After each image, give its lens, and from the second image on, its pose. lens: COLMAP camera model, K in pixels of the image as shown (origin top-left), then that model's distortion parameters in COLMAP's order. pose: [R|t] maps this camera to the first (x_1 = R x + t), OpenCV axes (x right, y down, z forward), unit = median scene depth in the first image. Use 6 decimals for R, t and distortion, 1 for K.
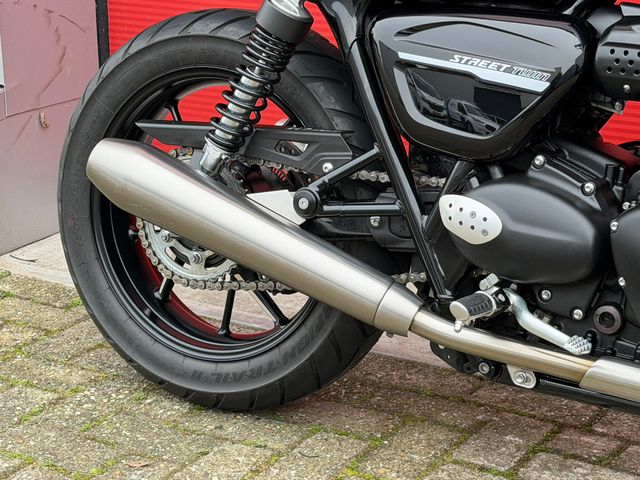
lens RADIAL K [[1495.8, 0, 310.3], [0, 1495.8, 252.4], [0, 0, 1]] dist [0.140876, 0.000000]
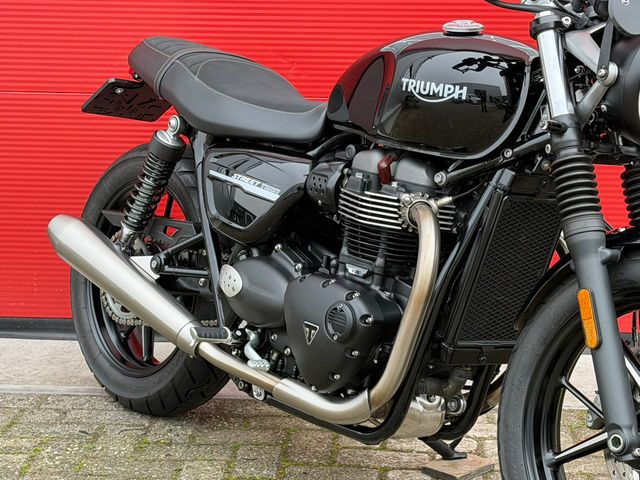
lens RADIAL K [[1495.8, 0, 320.0], [0, 1495.8, 251.6], [0, 0, 1]] dist [0.140876, 0.000000]
pose [[0.938874, 0.101606, -0.328926, 0.672866], [-0.143297, 0.984090, -0.105035, 0.093172], [0.313021, 0.145749, 0.938496, -0.389697]]
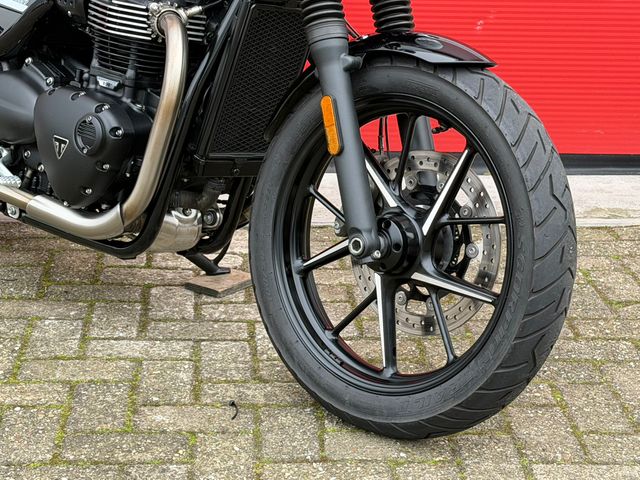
lens RADIAL K [[1495.8, 0, 332.8], [0, 1495.8, 238.5], [0, 0, 1]] dist [0.140876, 0.000000]
pose [[0.974751, 0.114448, -0.191734, 0.726827], [-0.121615, 0.992237, -0.026000, 0.110308], [0.187270, 0.048661, 0.981103, -0.368566]]
